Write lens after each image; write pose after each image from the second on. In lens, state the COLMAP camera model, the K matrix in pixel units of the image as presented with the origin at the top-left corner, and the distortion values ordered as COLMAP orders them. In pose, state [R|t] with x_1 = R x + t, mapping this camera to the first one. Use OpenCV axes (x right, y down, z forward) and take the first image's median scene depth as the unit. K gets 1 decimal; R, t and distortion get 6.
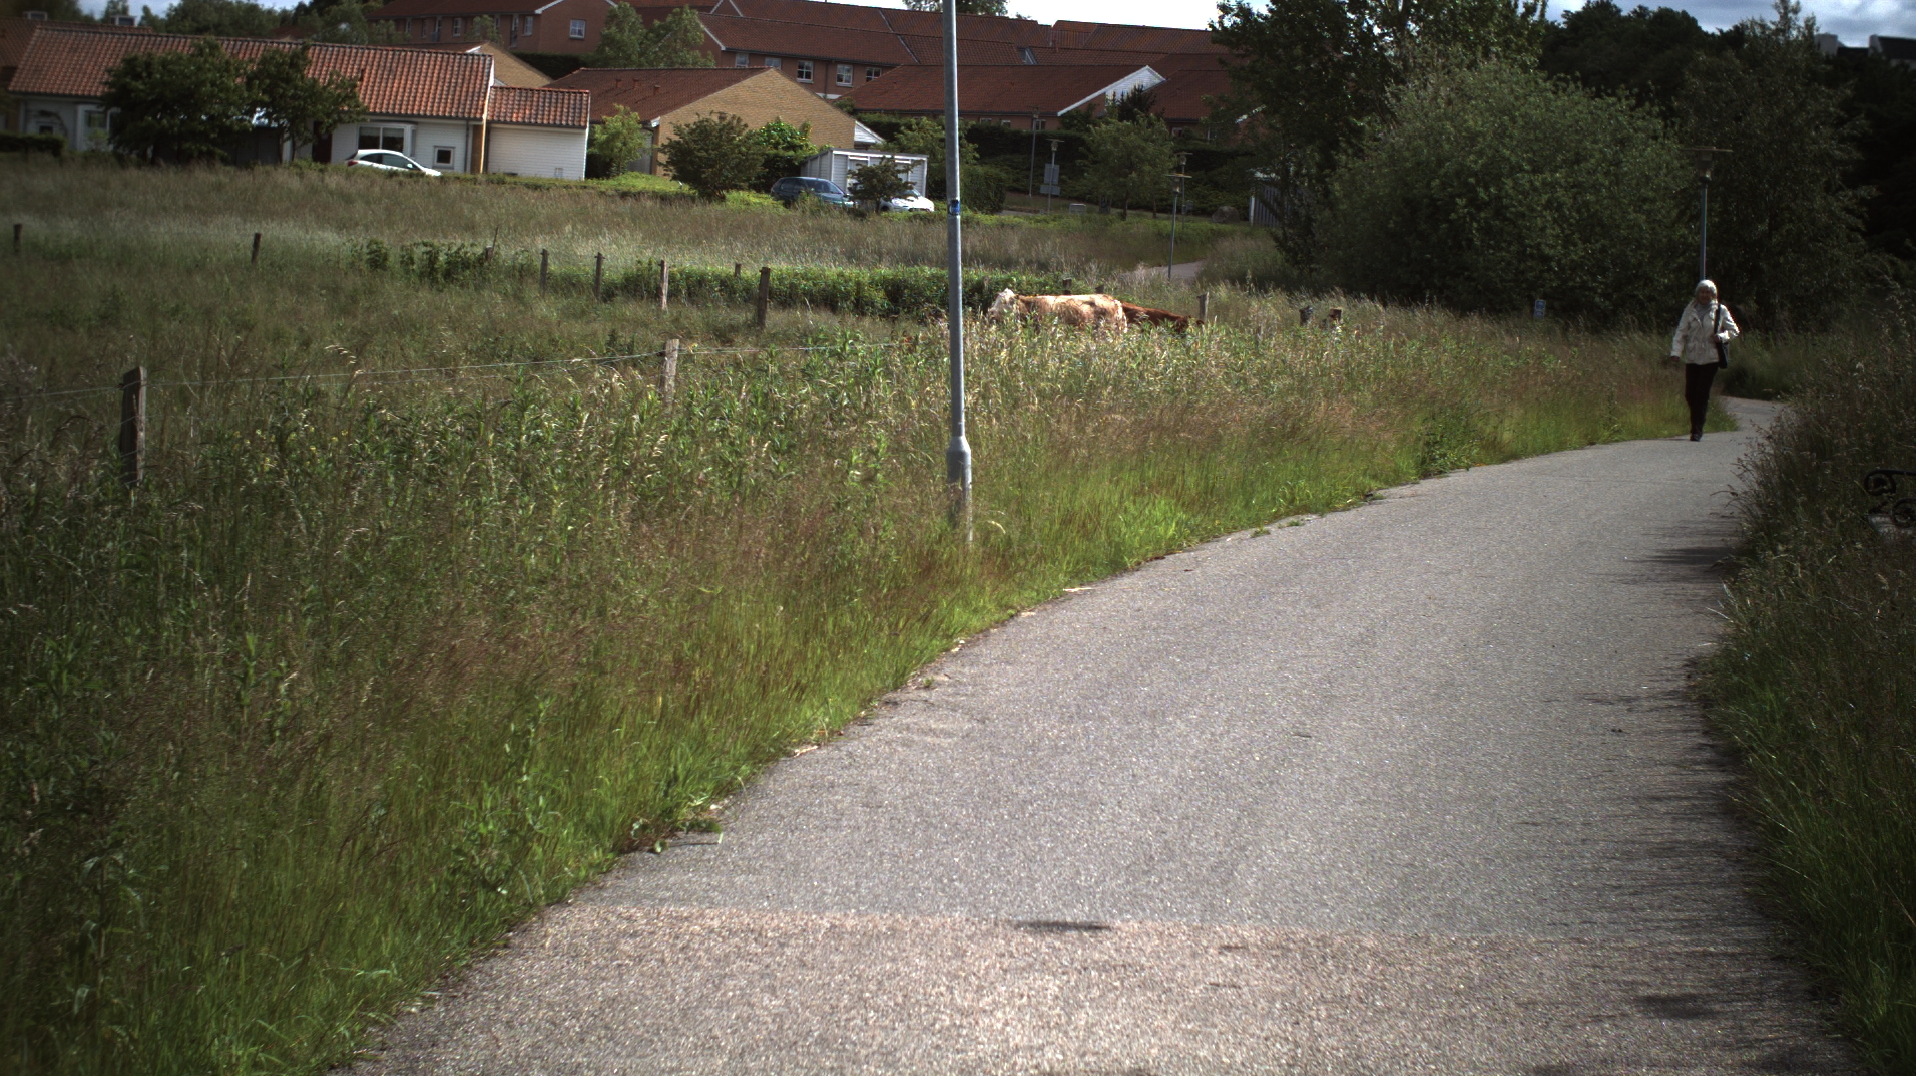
lens RADIAL K [[3426.0, 0, 958.0], [0, 3426.0, 538.0], [0, 0, 1]] dist [-0.302194, 0.453104]
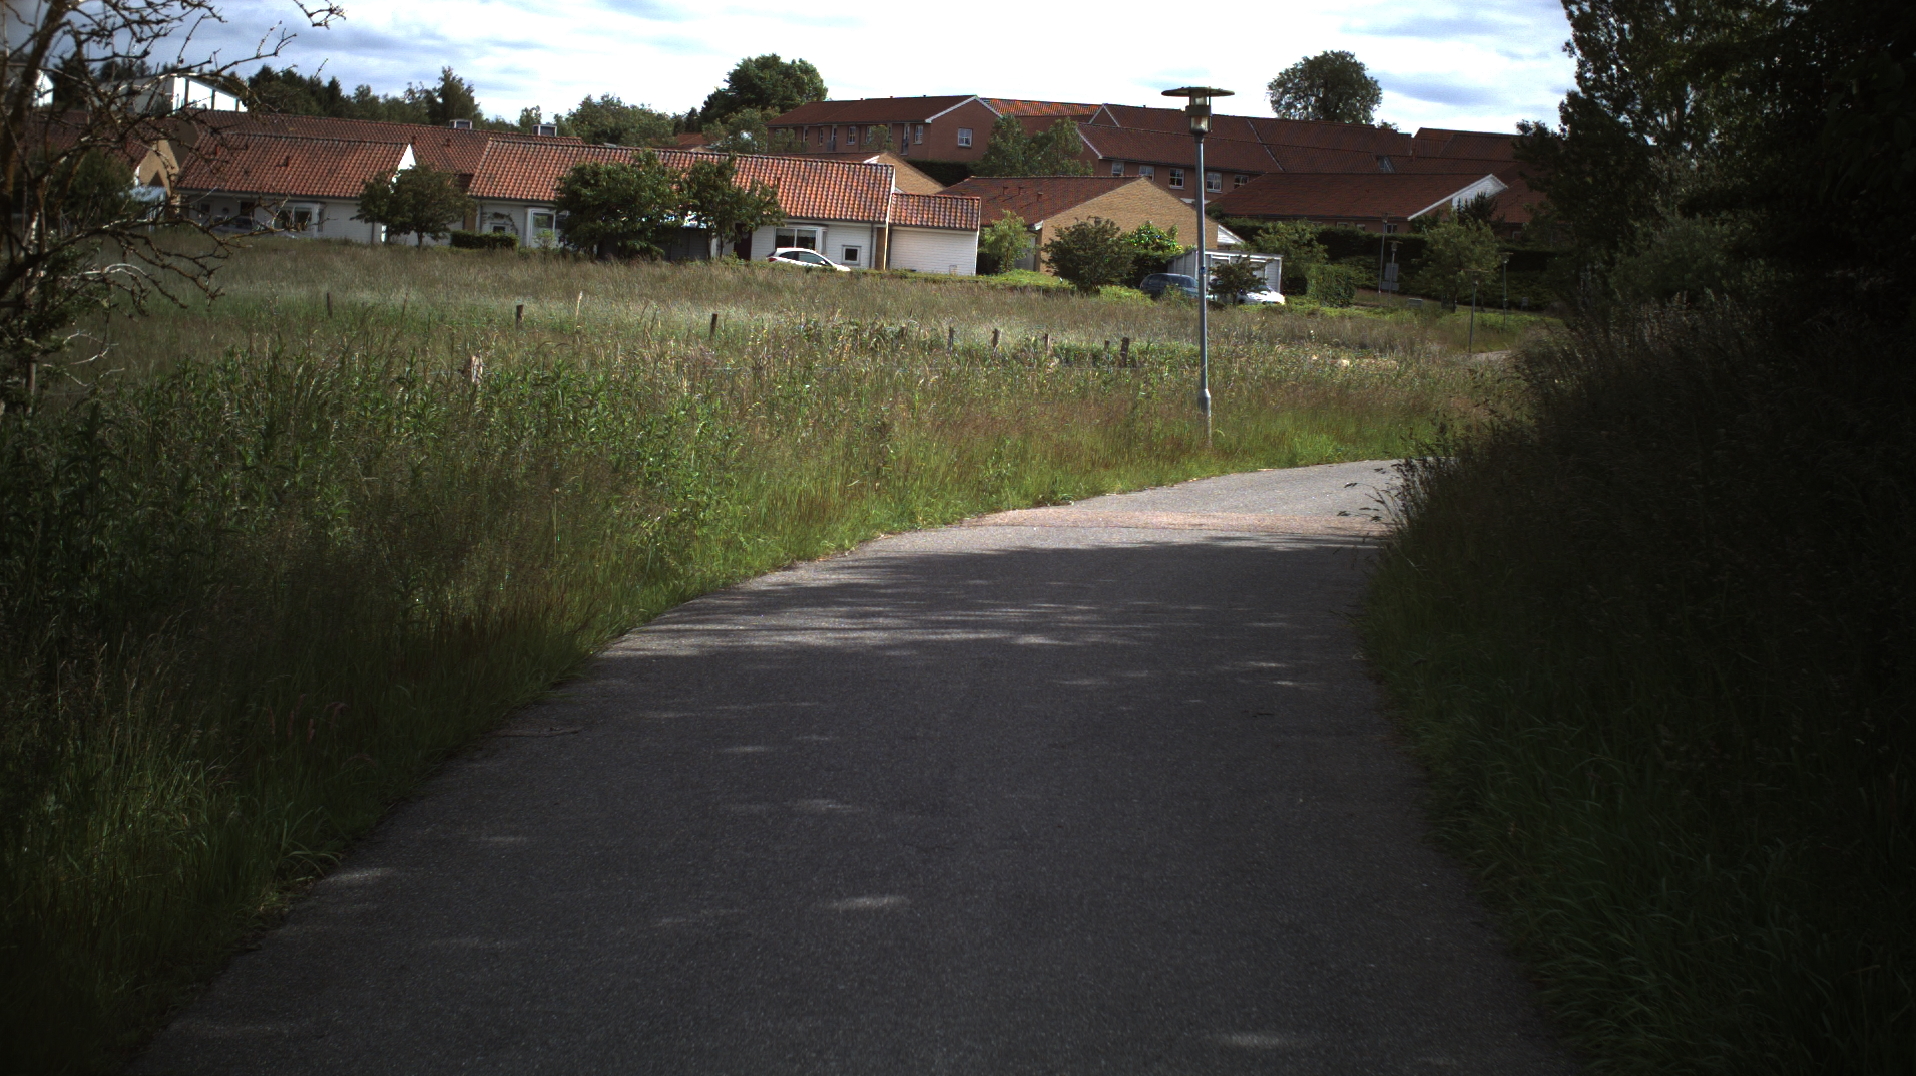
lens RADIAL K [[3426.0, 0, 958.0], [0, 3426.0, 538.0], [0, 0, 1]] dist [-0.302194, 0.453104]
pose [[0.993861, 0.006116, -0.110463, 0.016773], [-0.009431, 0.999520, -0.029515, 0.024741], [0.110230, 0.030376, 0.993442, -0.203648]]
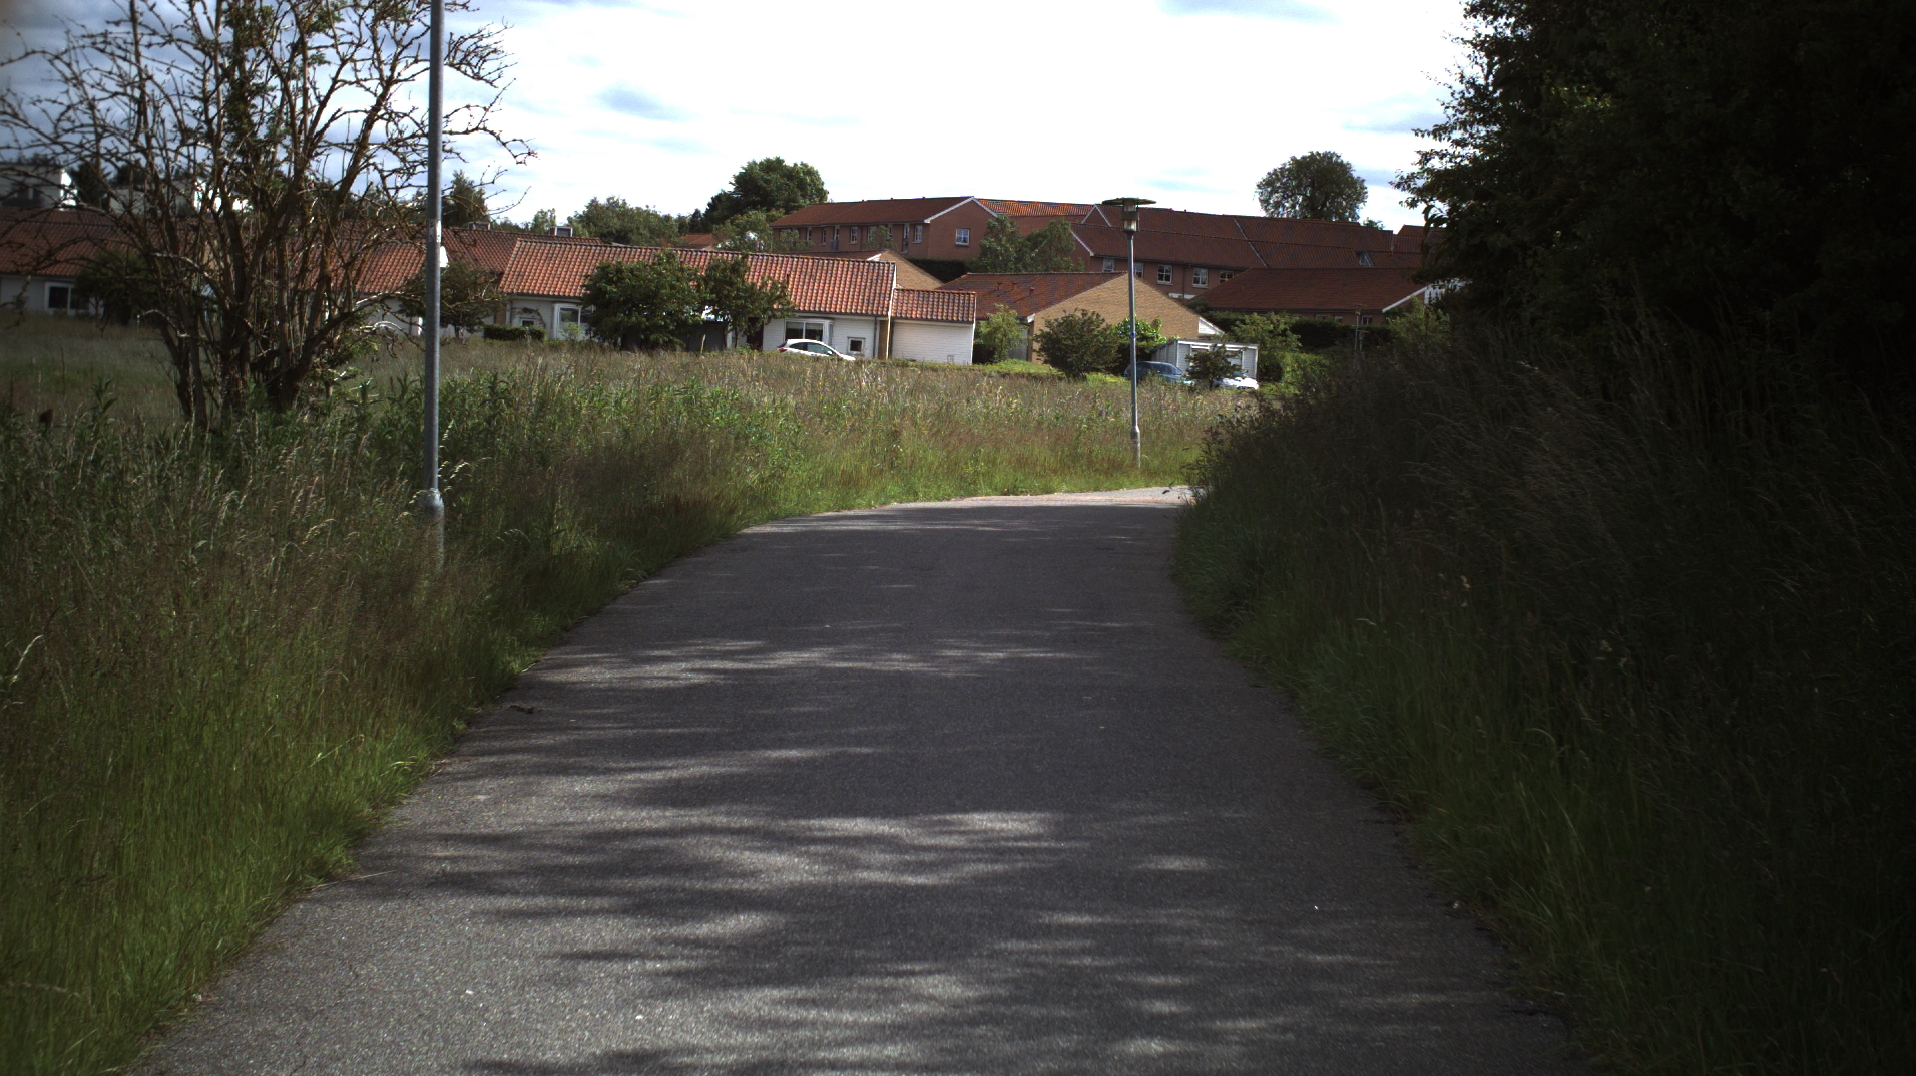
lens RADIAL K [[3426.0, 0, 958.0], [0, 3426.0, 538.0], [0, 0, 1]] dist [-0.302194, 0.453104]
pose [[0.993839, -0.001706, -0.110816, 0.033504], [-0.004794, 0.998284, -0.058360, 0.044913], [0.110725, 0.058531, 0.992126, -0.339198]]
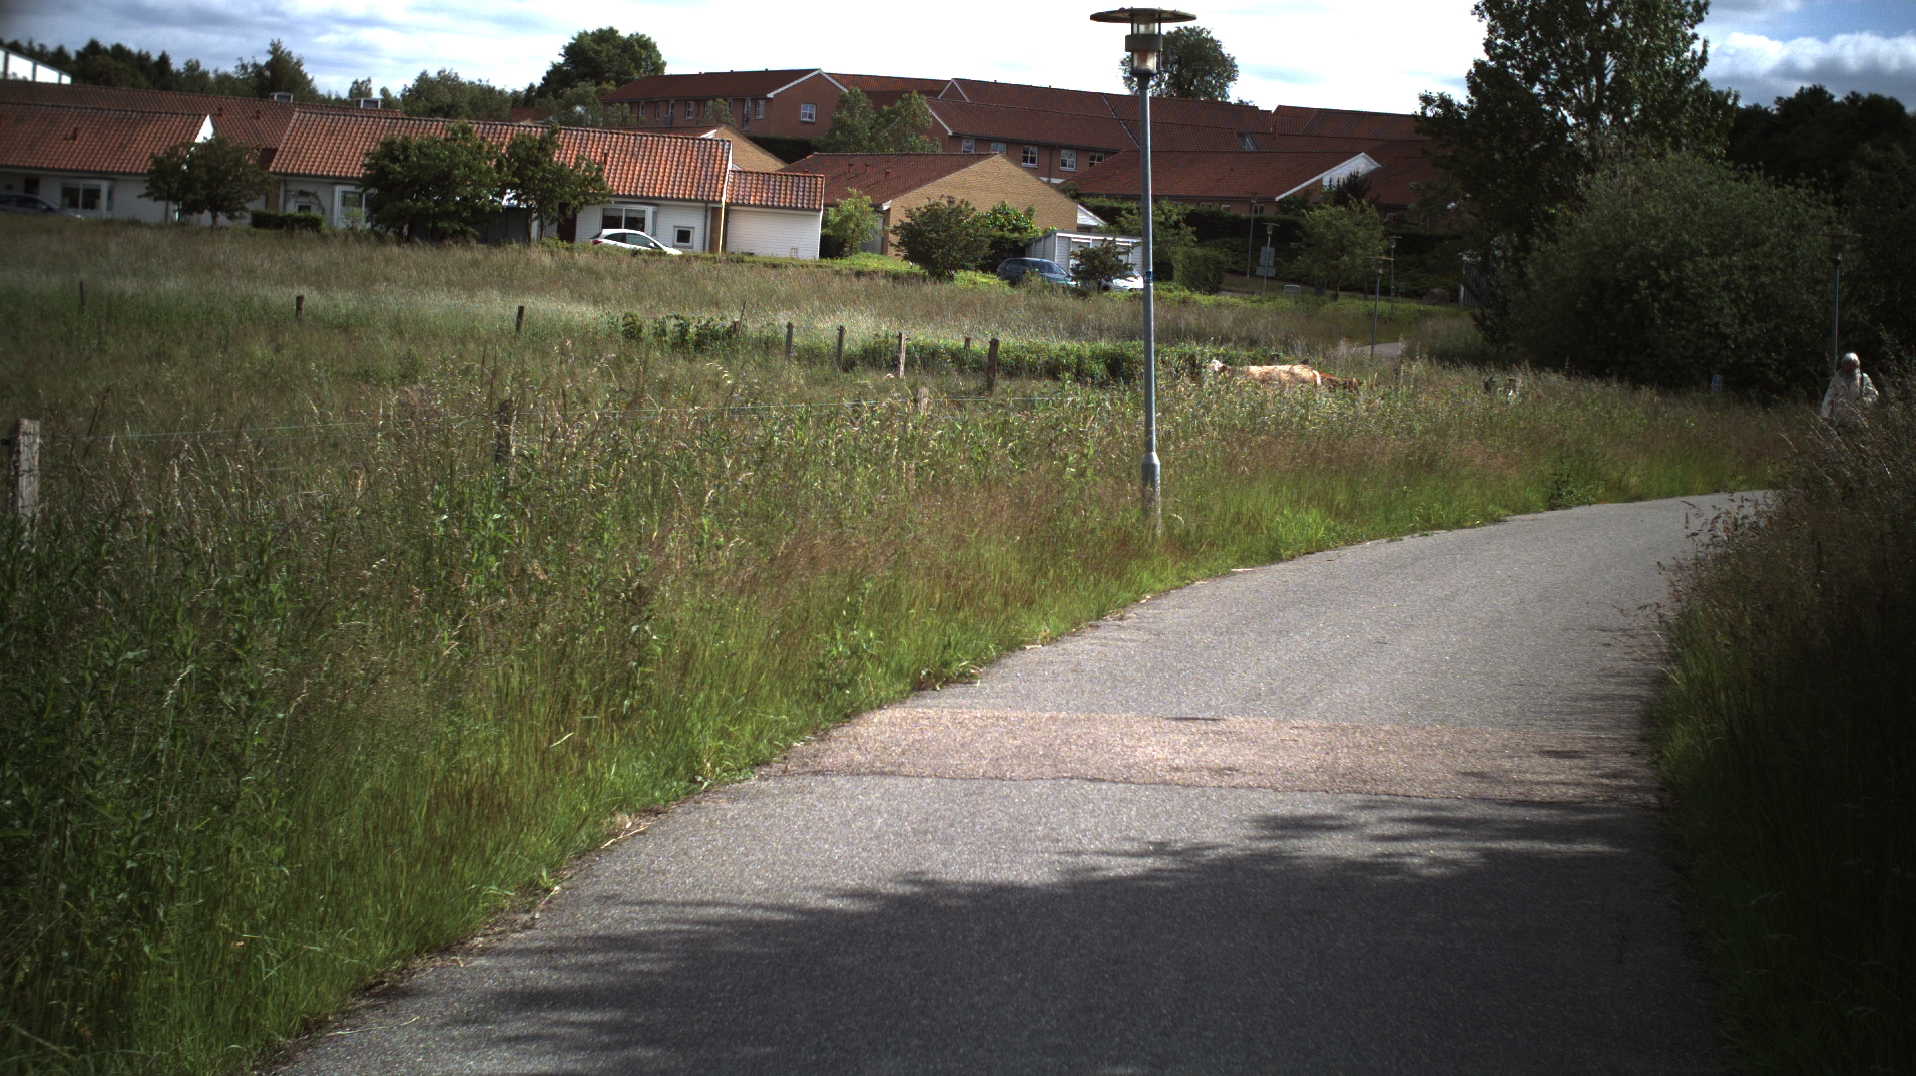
lens RADIAL K [[3426.0, 0, 958.0], [0, 3426.0, 538.0], [0, 0, 1]] dist [-0.302194, 0.453104]
pose [[0.997870, 0.007013, -0.064853, 0.002598], [-0.008570, 0.999681, -0.023772, 0.007719], [0.064666, 0.024277, 0.997612, -0.068186]]
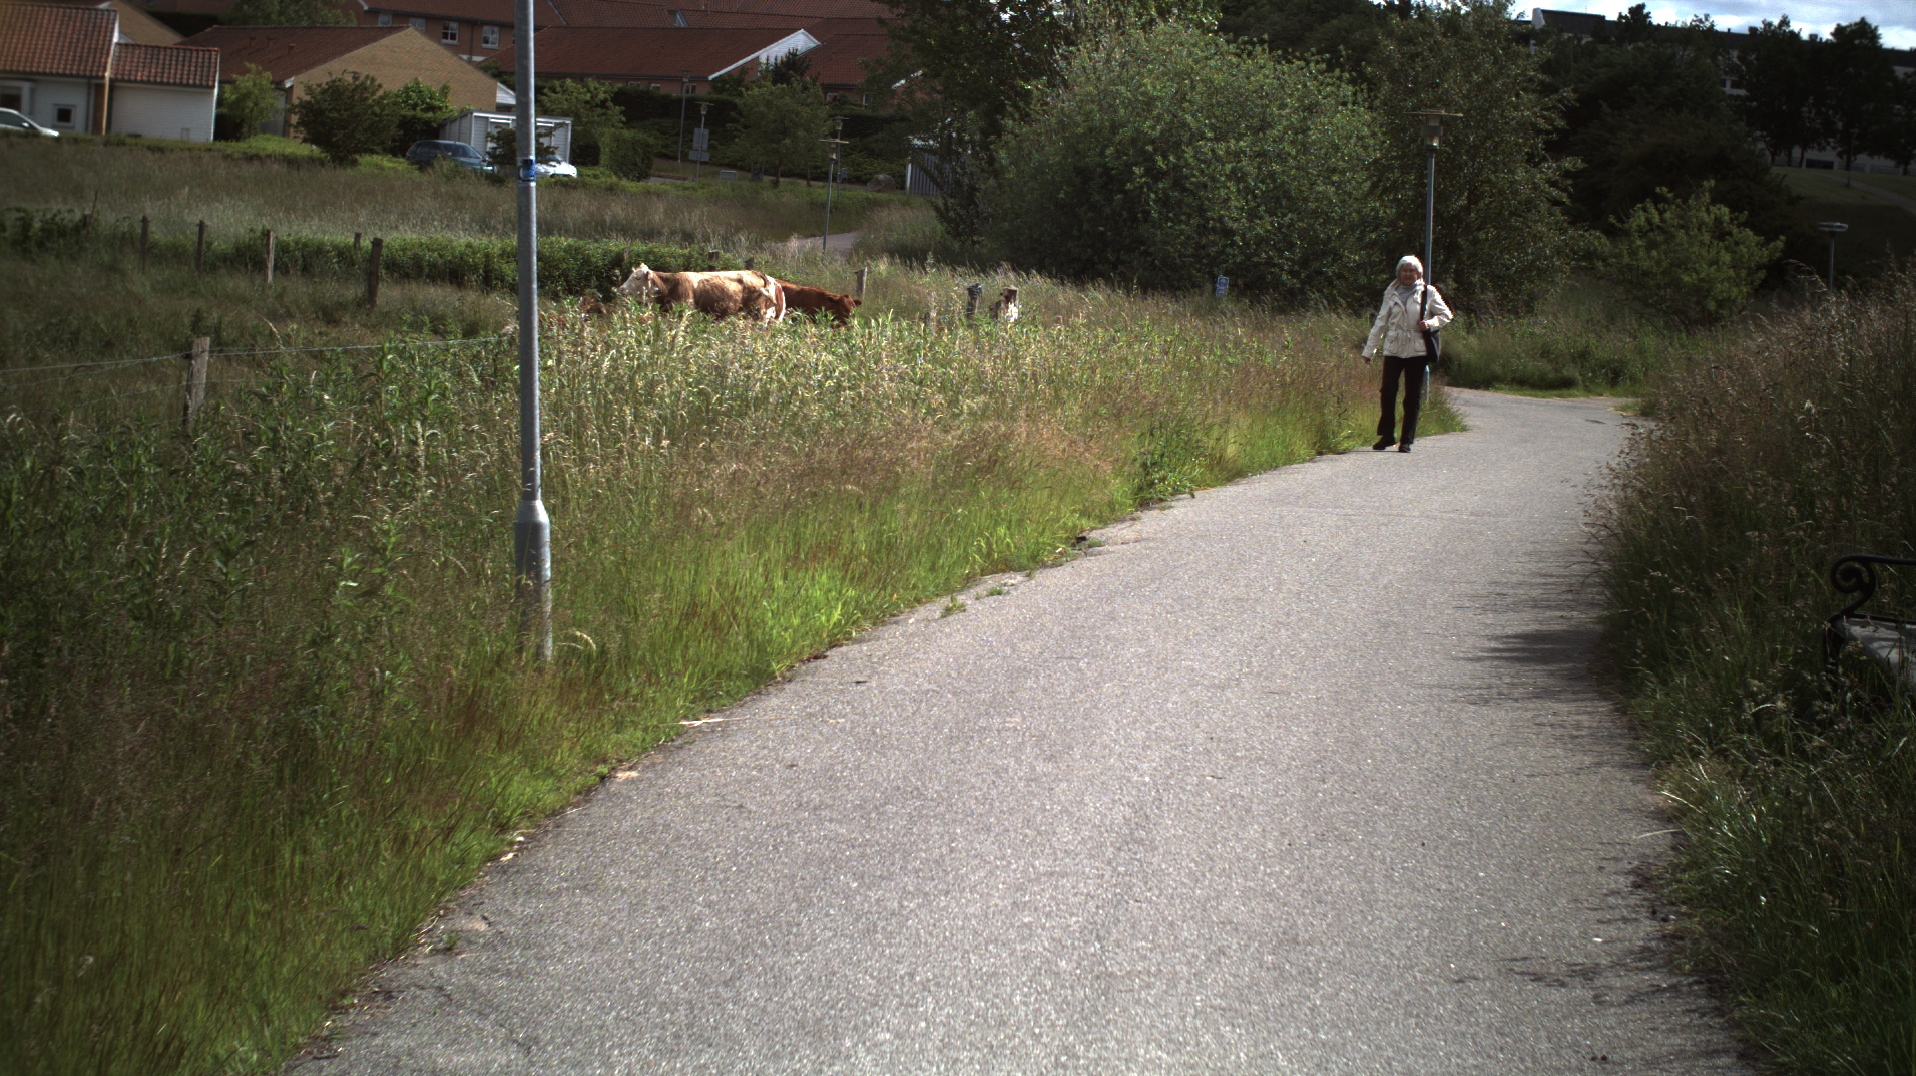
lens RADIAL K [[3426.0, 0, 958.0], [0, 3426.0, 538.0], [0, 0, 1]] dist [-0.302194, 0.453104]
pose [[0.994807, 0.002112, 0.101754, 0.003500], [-0.003077, 0.999952, 0.009326, -0.006407], [-0.101729, -0.009591, 0.994766, 0.067512]]
